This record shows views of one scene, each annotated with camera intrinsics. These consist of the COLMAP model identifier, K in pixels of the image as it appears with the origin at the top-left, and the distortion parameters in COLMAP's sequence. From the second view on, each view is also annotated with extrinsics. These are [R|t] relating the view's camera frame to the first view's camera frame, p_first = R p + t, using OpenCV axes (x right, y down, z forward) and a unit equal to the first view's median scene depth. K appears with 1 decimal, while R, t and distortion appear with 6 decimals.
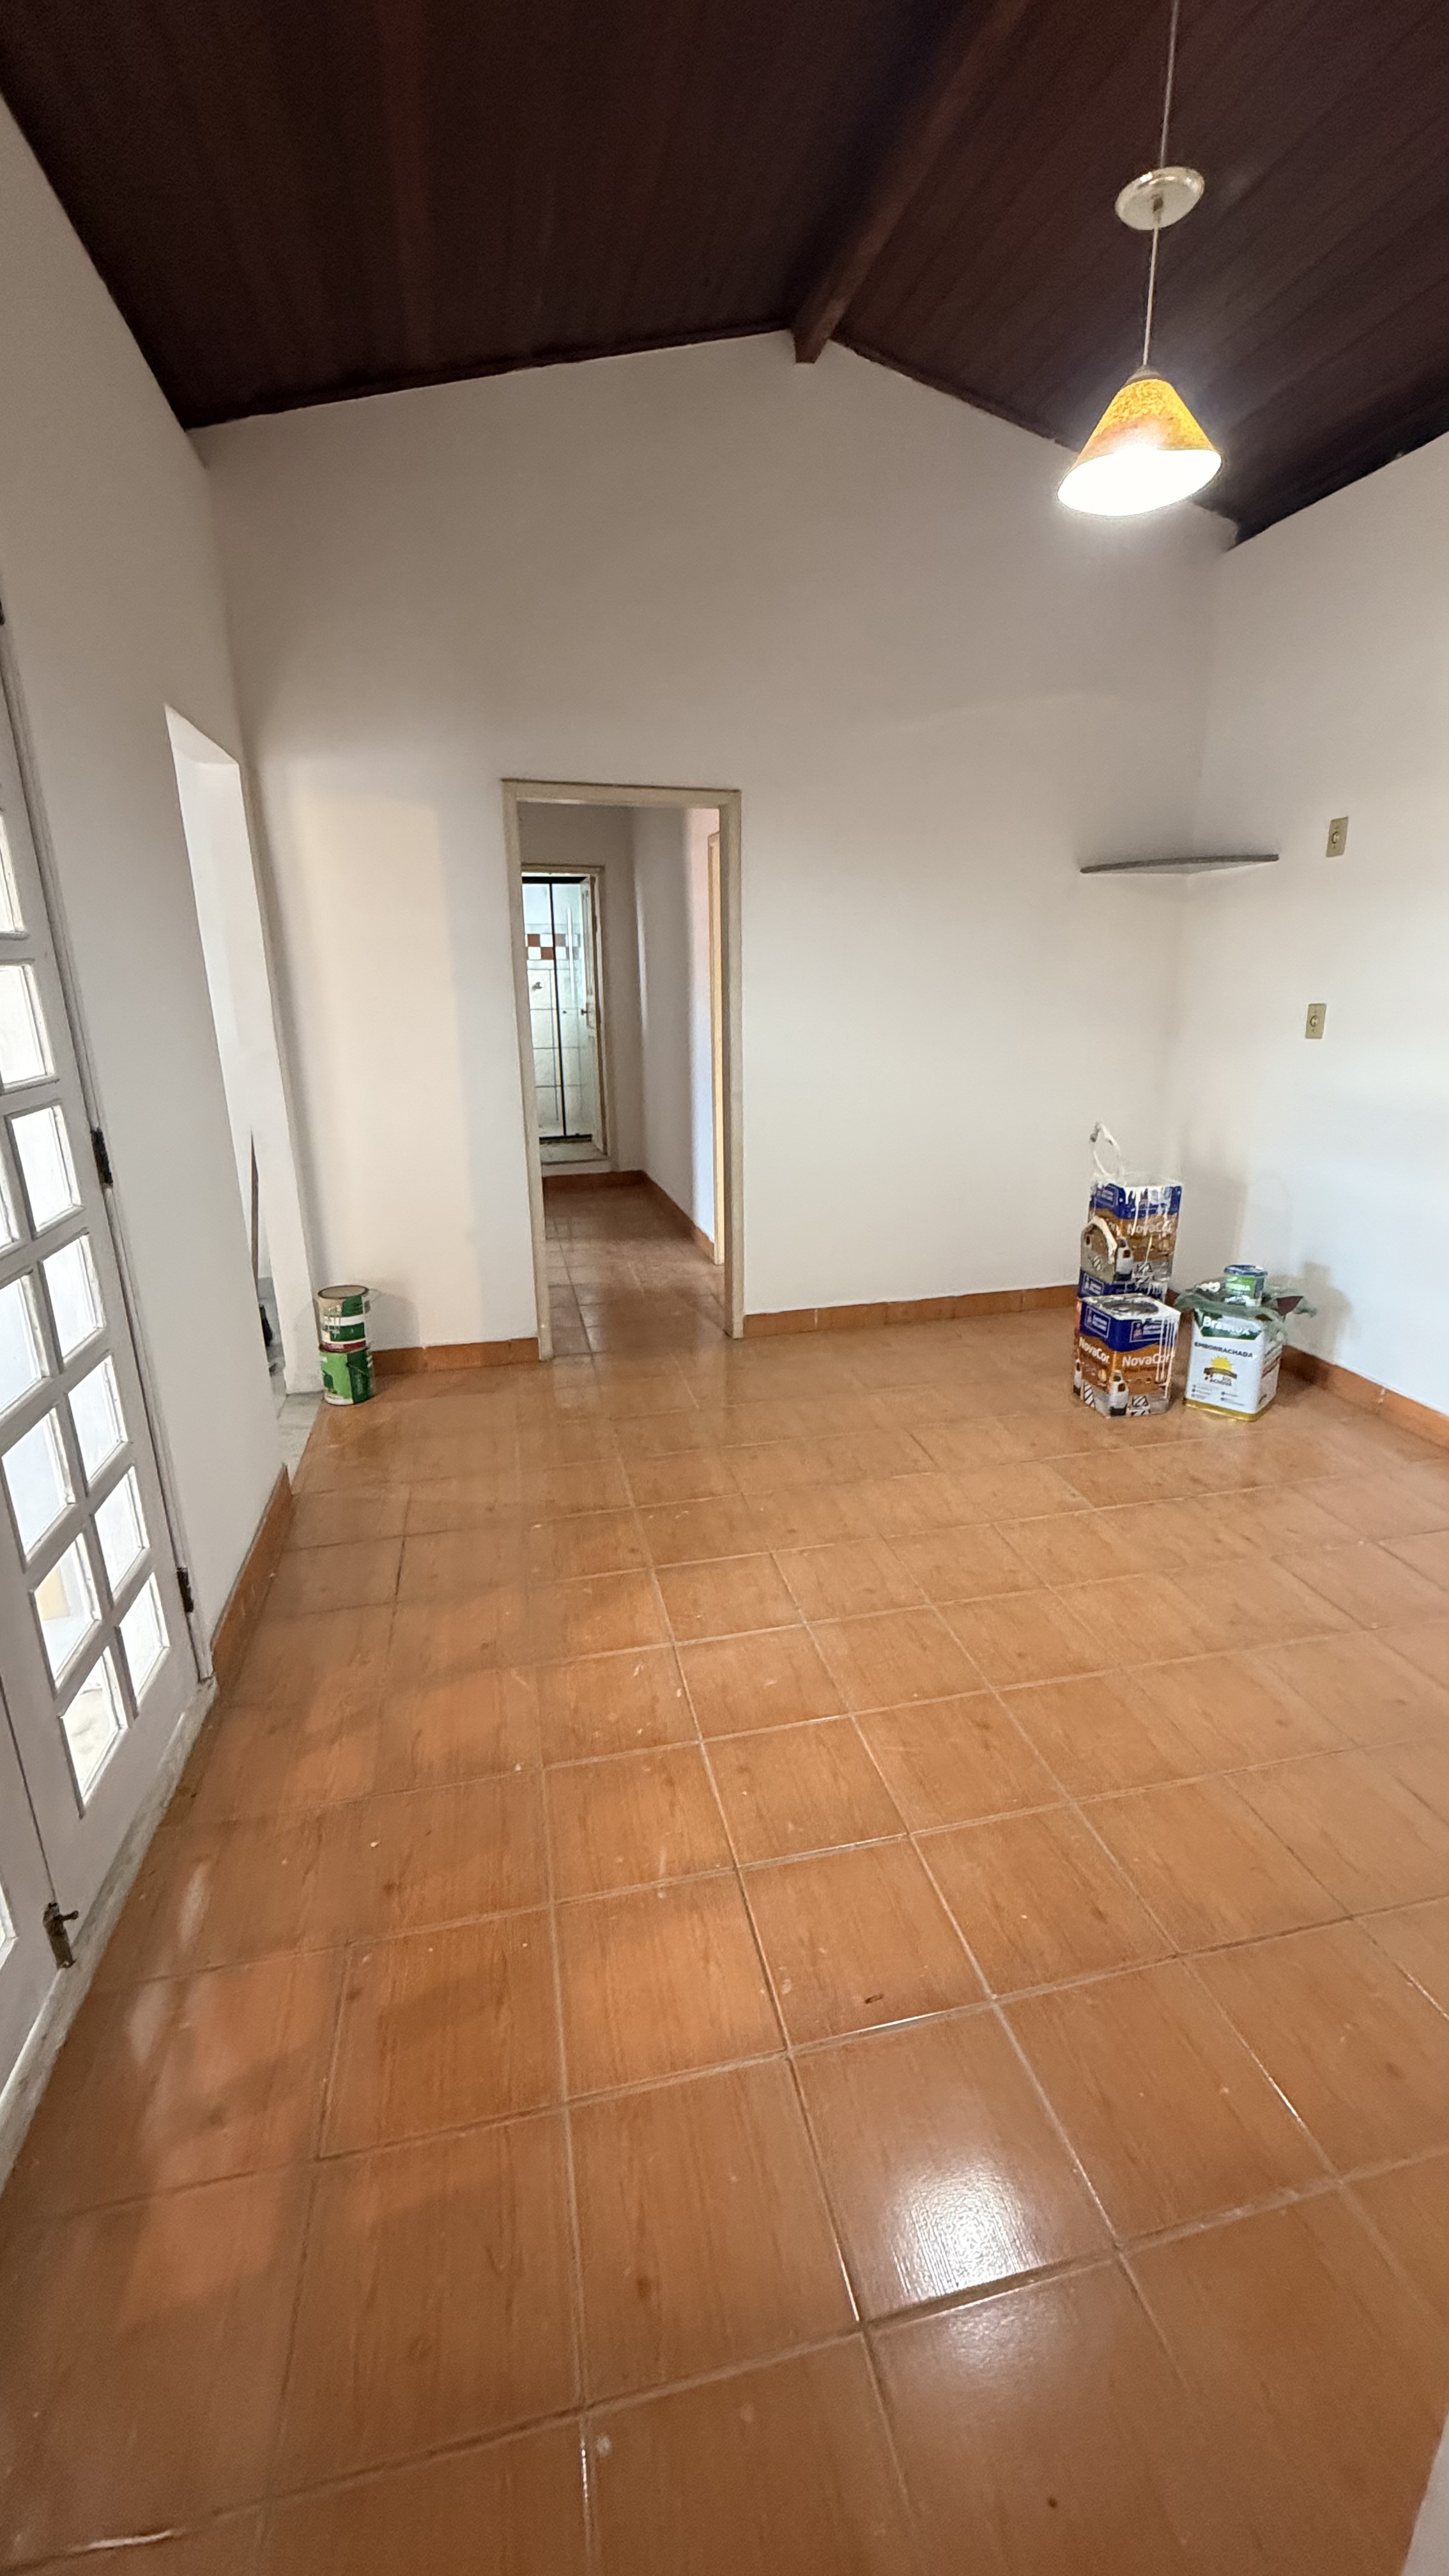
lens RADIAL K [[1028.3, 0, 728.2], [0, 1028.3, 1280.4], [0, 0, 1]] dist [0.000034, -0.000118]
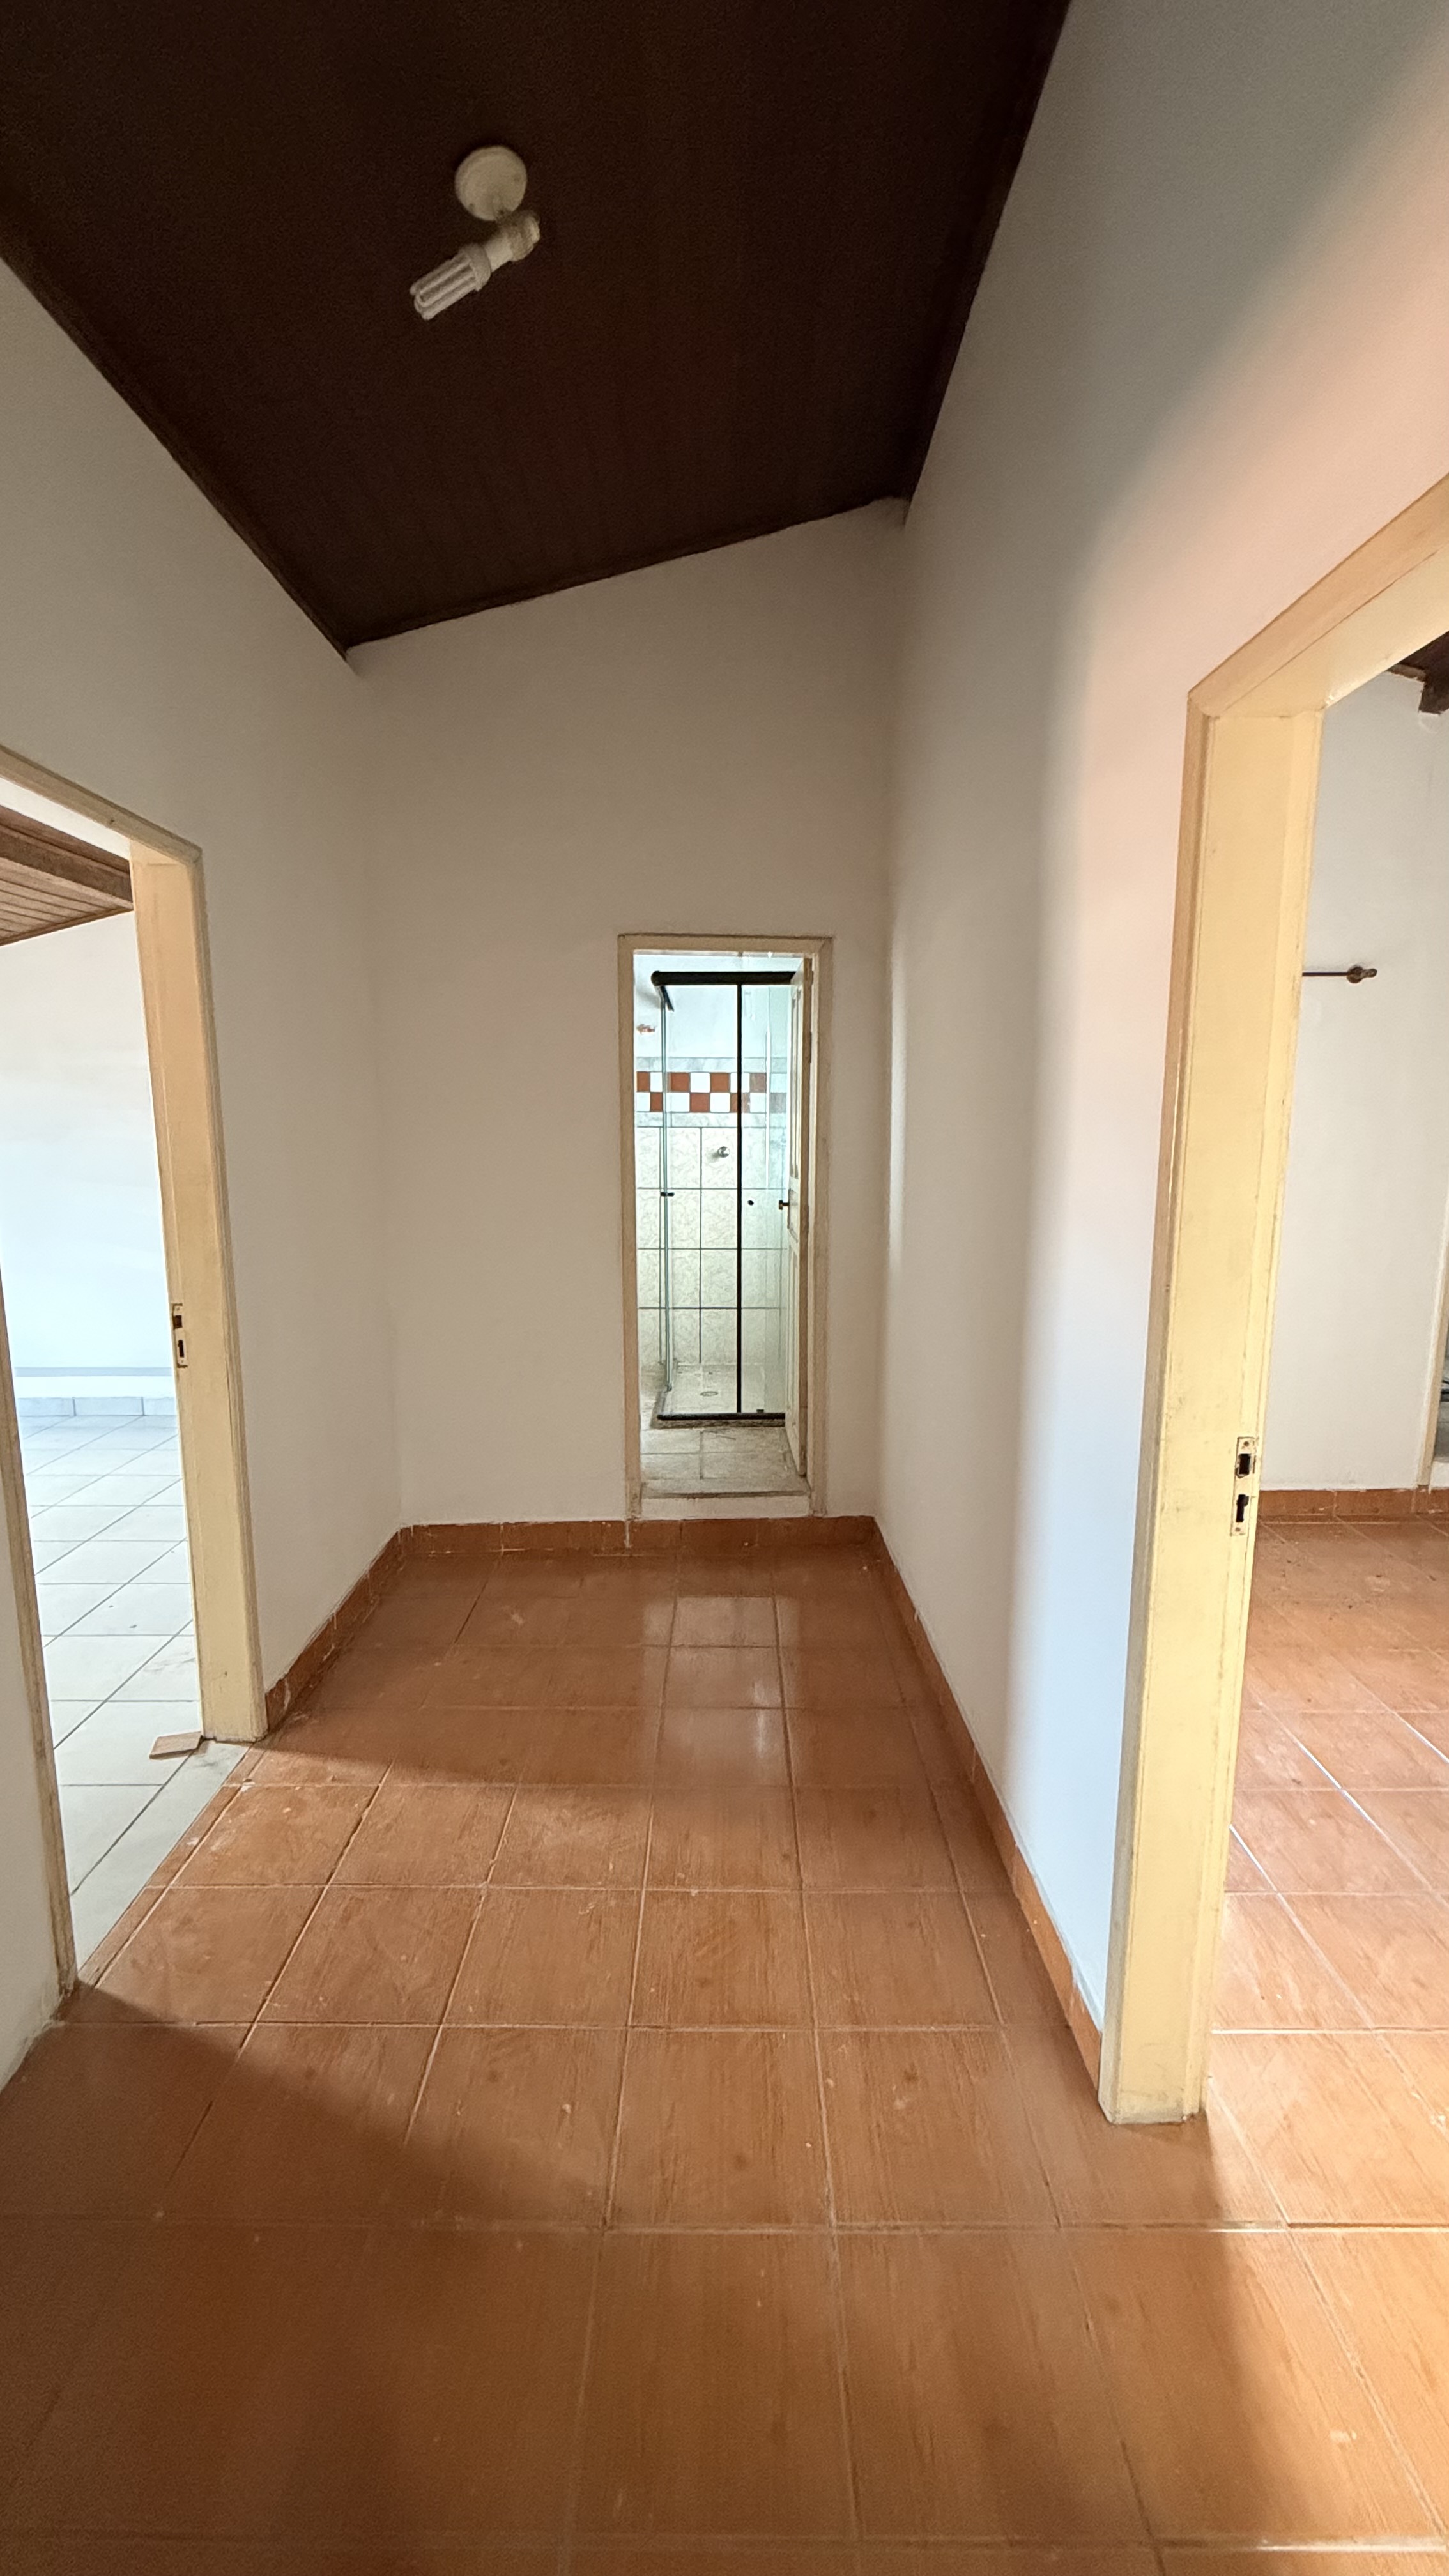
lens RADIAL K [[1028.3, 0, 728.2], [0, 1028.3, 1280.4], [0, 0, 1]] dist [0.000034, -0.000118]
pose [[0.974331, 0.046072, -0.220354, -0.107223], [-0.076414, 0.988404, -0.131220, -0.346924], [0.211754, 0.144690, 0.966553, 1.103908]]
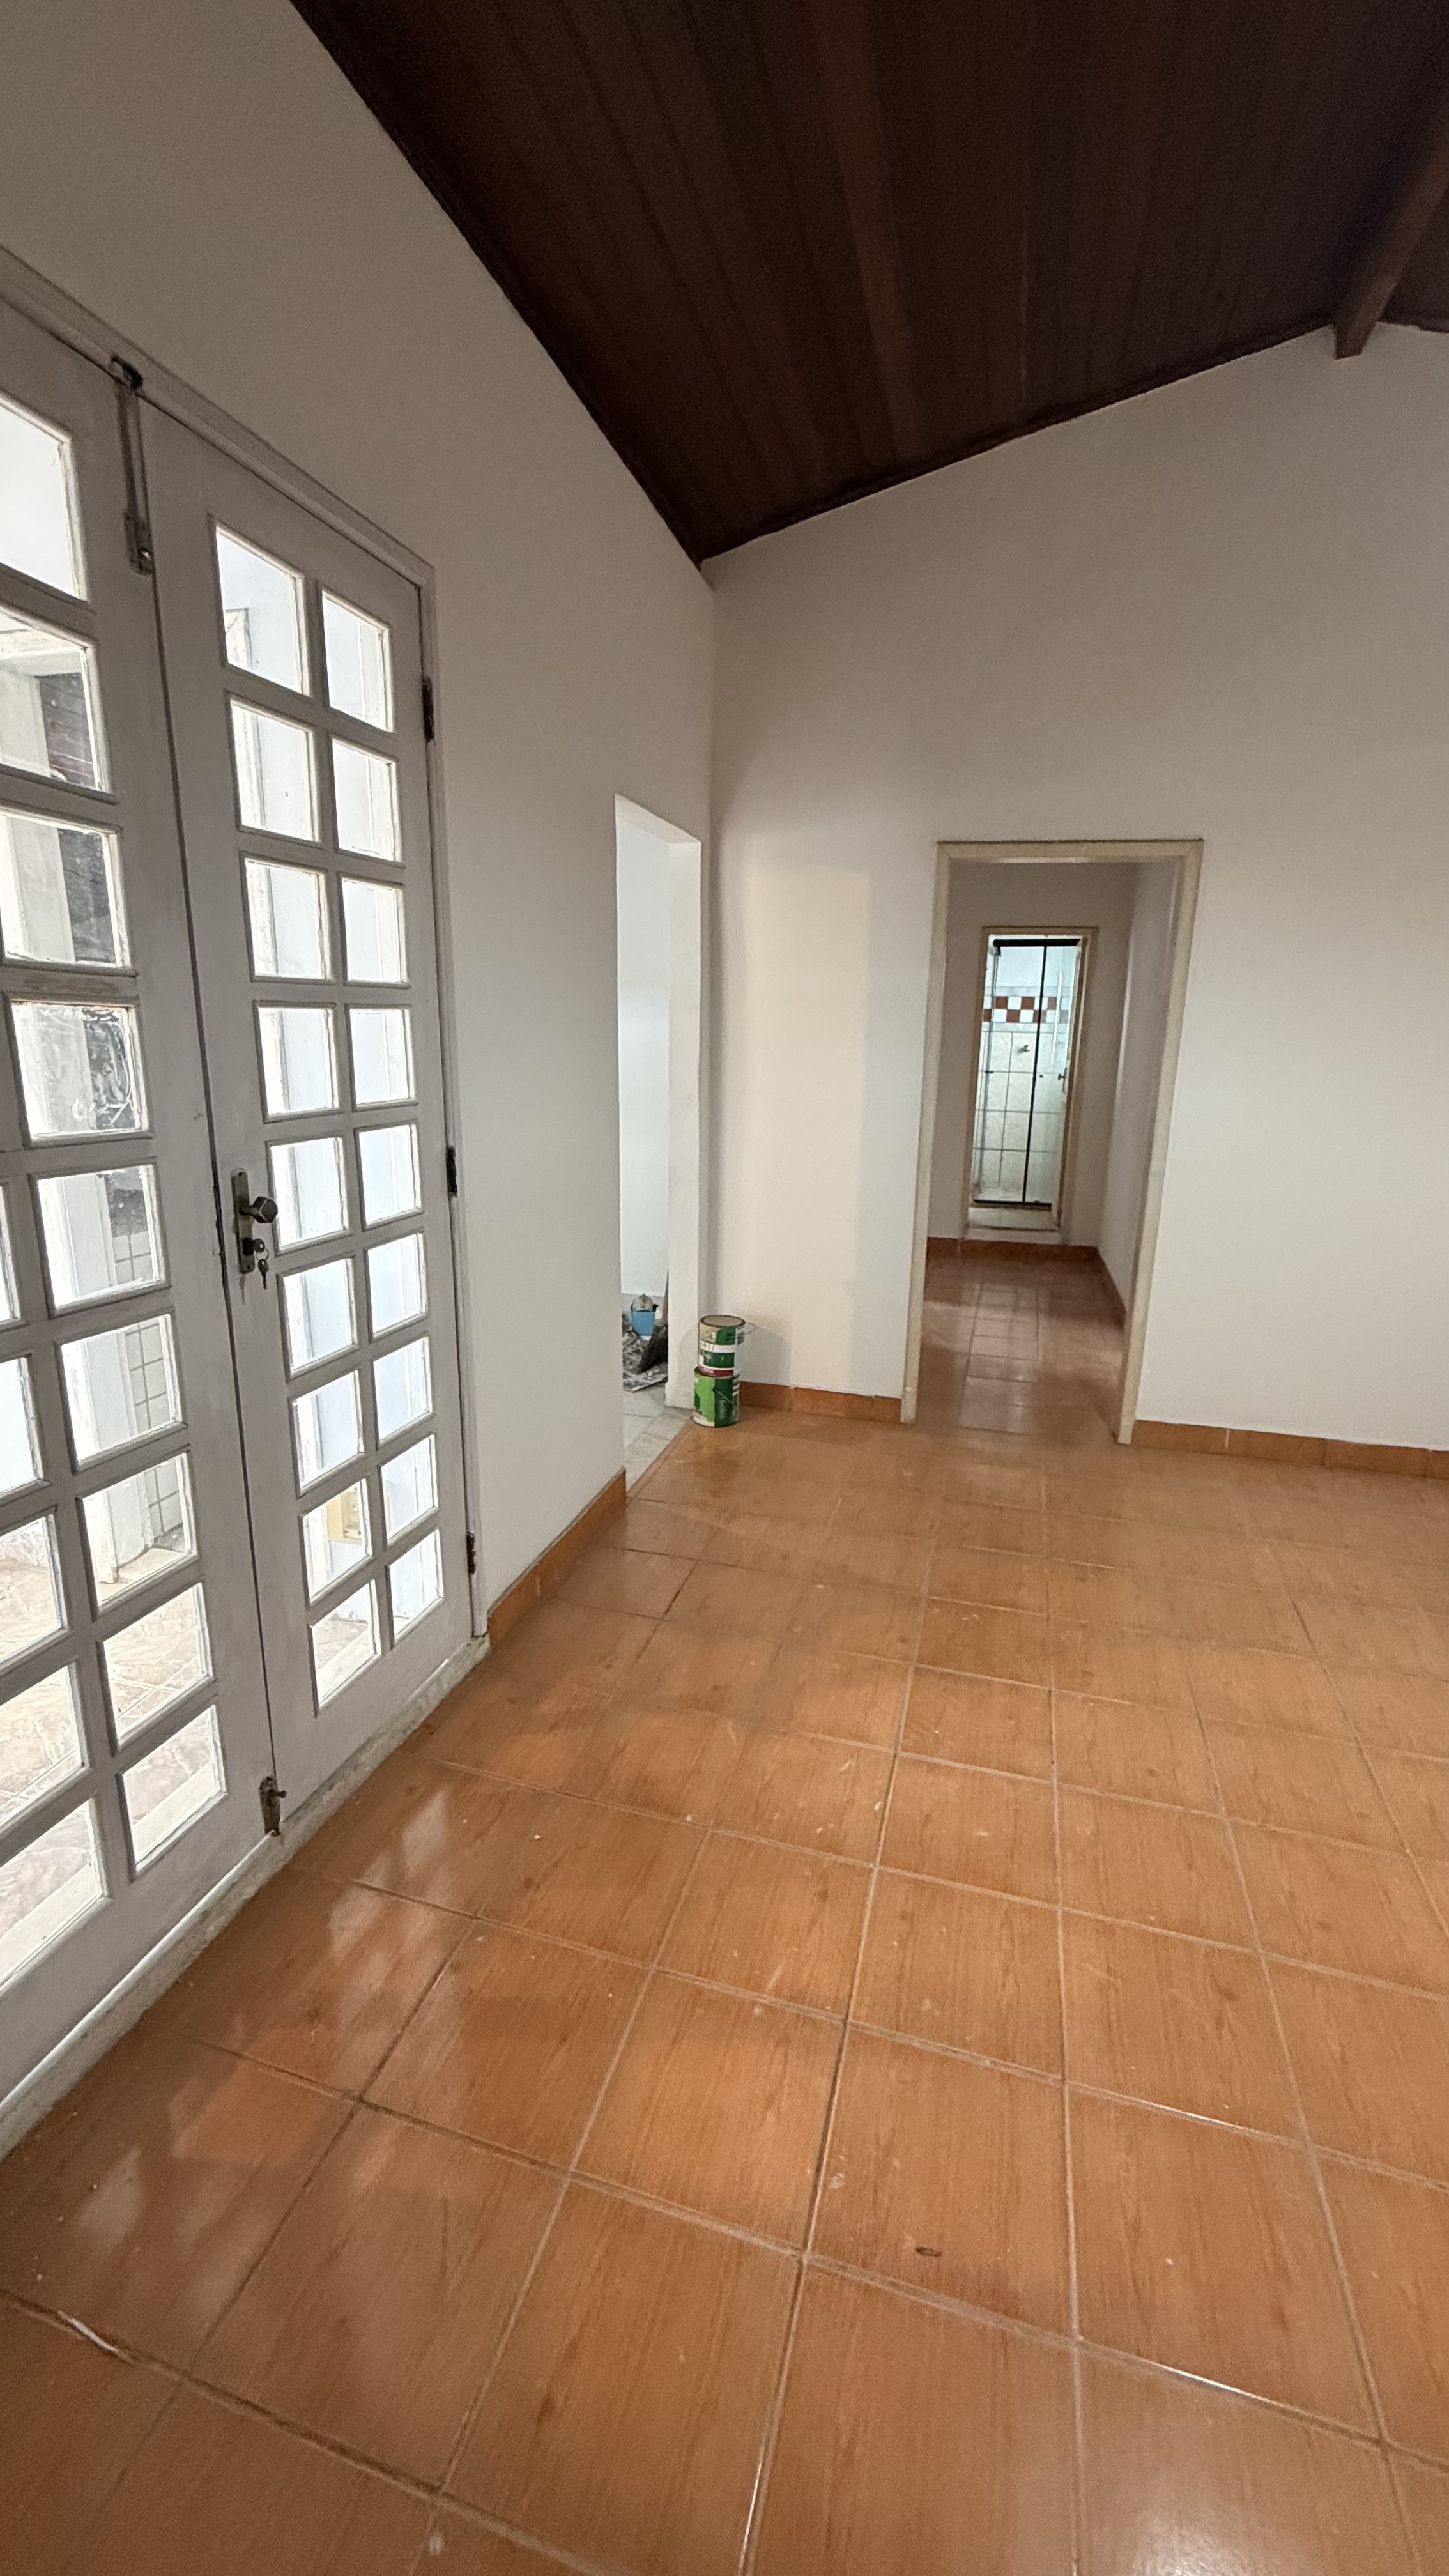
lens RADIAL K [[1028.3, 0, 728.2], [0, 1028.3, 1280.4], [0, 0, 1]] dist [0.000034, -0.000118]
pose [[0.876546, 0.138532, -0.460951, 0.134471], [-0.164552, 0.986230, -0.016516, -0.016079], [0.452315, 0.090327, 0.887272, 0.059987]]
